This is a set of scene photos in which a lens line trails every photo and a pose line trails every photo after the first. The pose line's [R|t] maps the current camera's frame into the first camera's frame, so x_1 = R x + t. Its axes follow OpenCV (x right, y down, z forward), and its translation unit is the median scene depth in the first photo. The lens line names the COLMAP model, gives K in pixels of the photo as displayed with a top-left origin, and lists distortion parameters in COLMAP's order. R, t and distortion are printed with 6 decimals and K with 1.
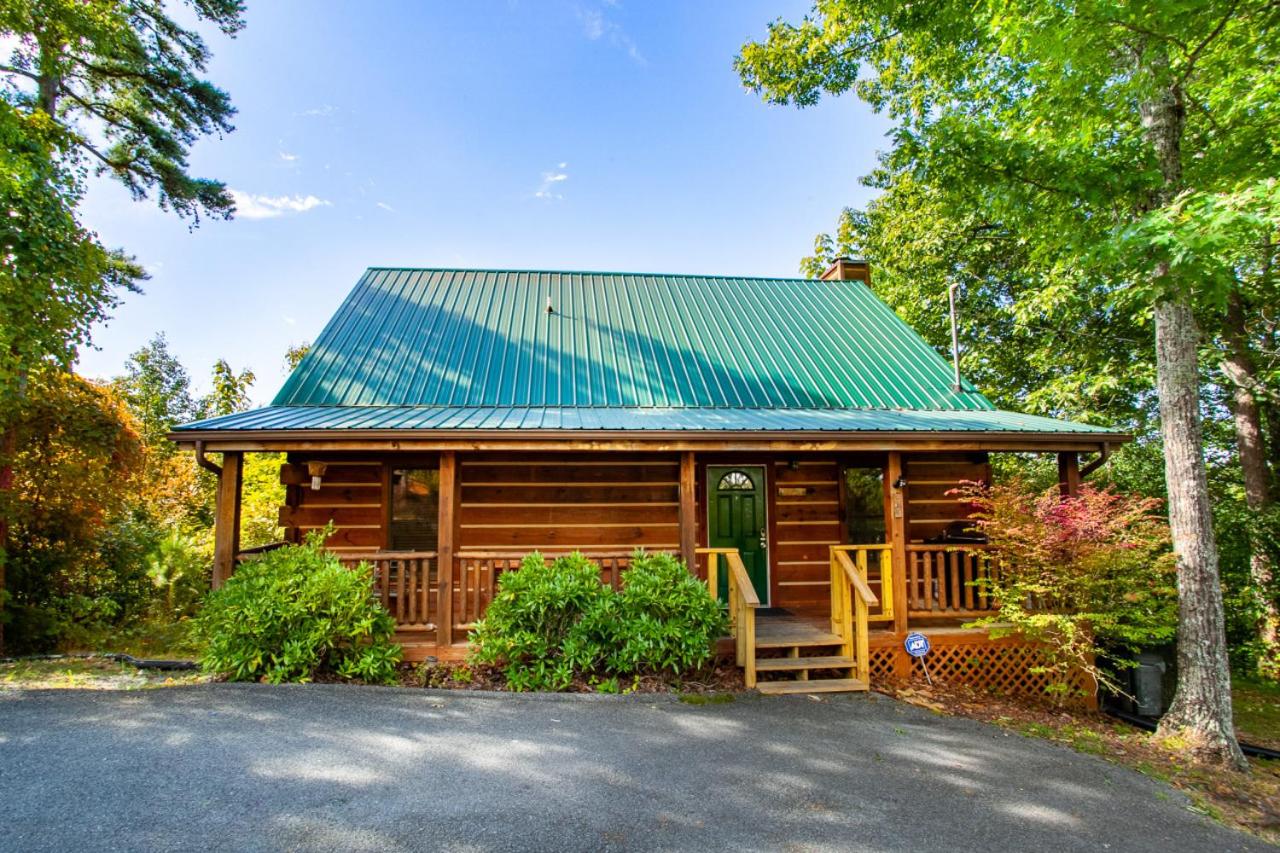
lens RADIAL K [[644.0, 0, 644.5], [0, 644.0, 425.2], [0, 0, 1]] dist [-0.046672, 0.027831]
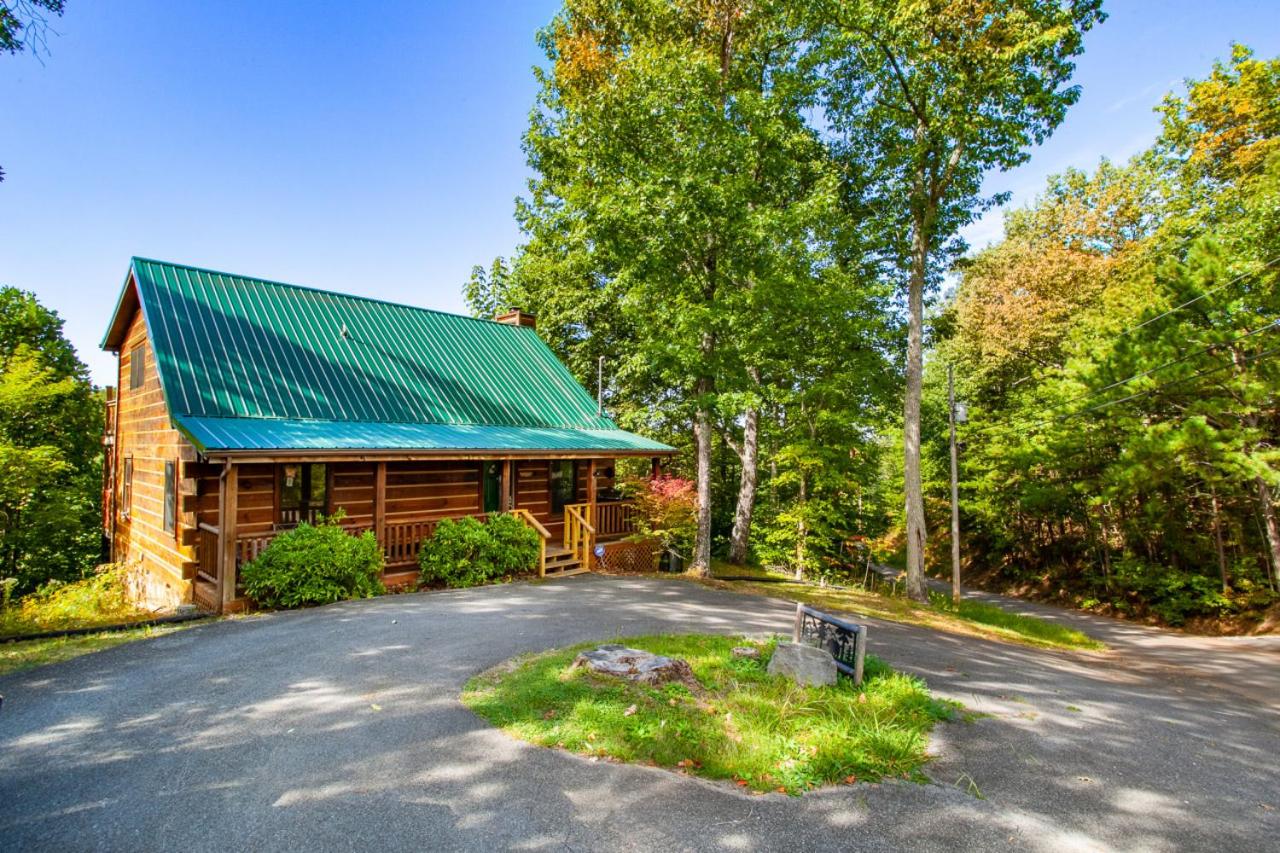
lens RADIAL K [[661.9, 0, 609.1], [0, 661.9, 439.9], [0, 0, 1]] dist [-0.046710, 0.032338]
pose [[0.760320, 0.011358, 0.649450, -0.962579], [-0.085619, 0.992875, 0.082872, -0.198474], [-0.643881, -0.118614, 0.755875, -0.620533]]
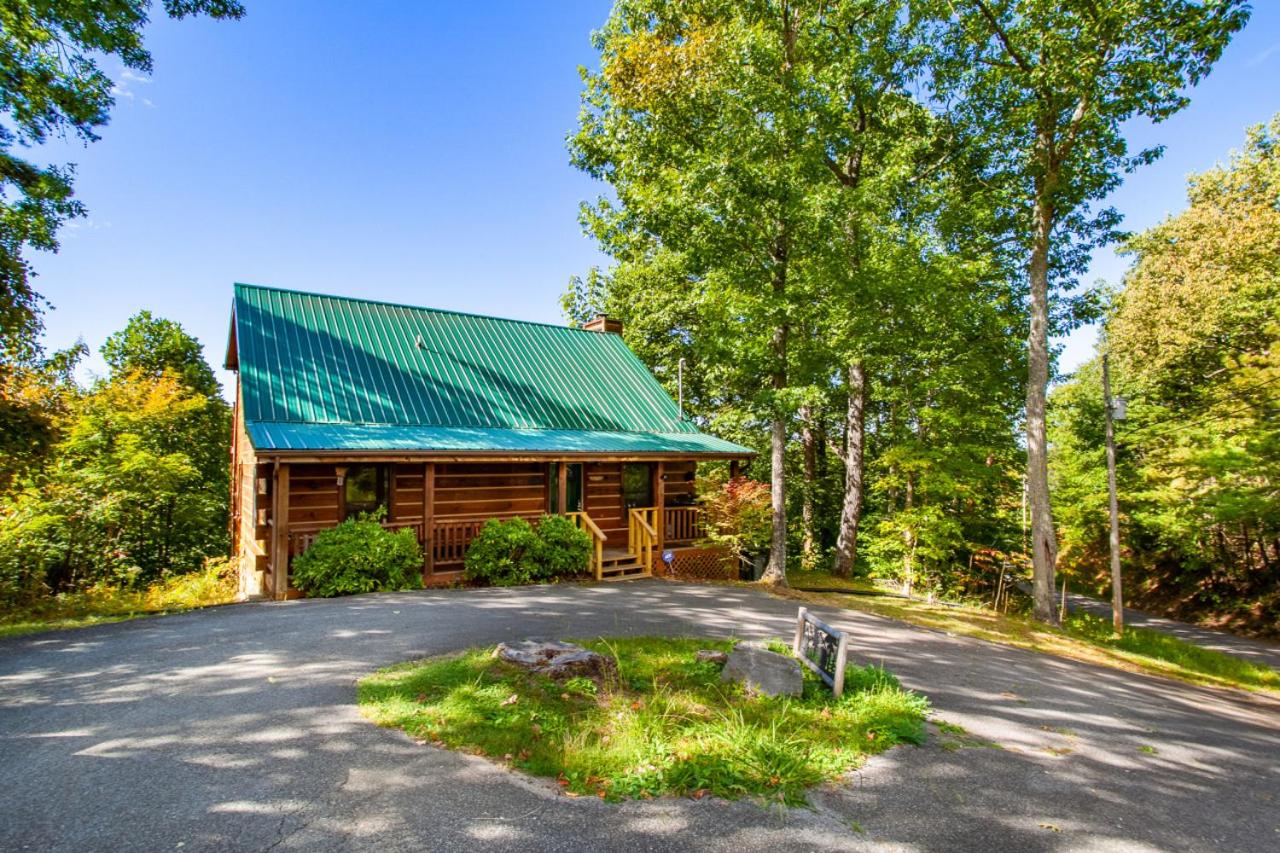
lens RADIAL K [[663.4, 0, 641.8], [0, 663.4, 450.5], [0, 0, 1]] dist [-0.053500, 0.034632]
pose [[0.877418, 0.005738, 0.479692, -0.659754], [-0.054573, 0.994631, 0.087923, -0.170162], [-0.476612, -0.103323, 0.873021, -0.768668]]
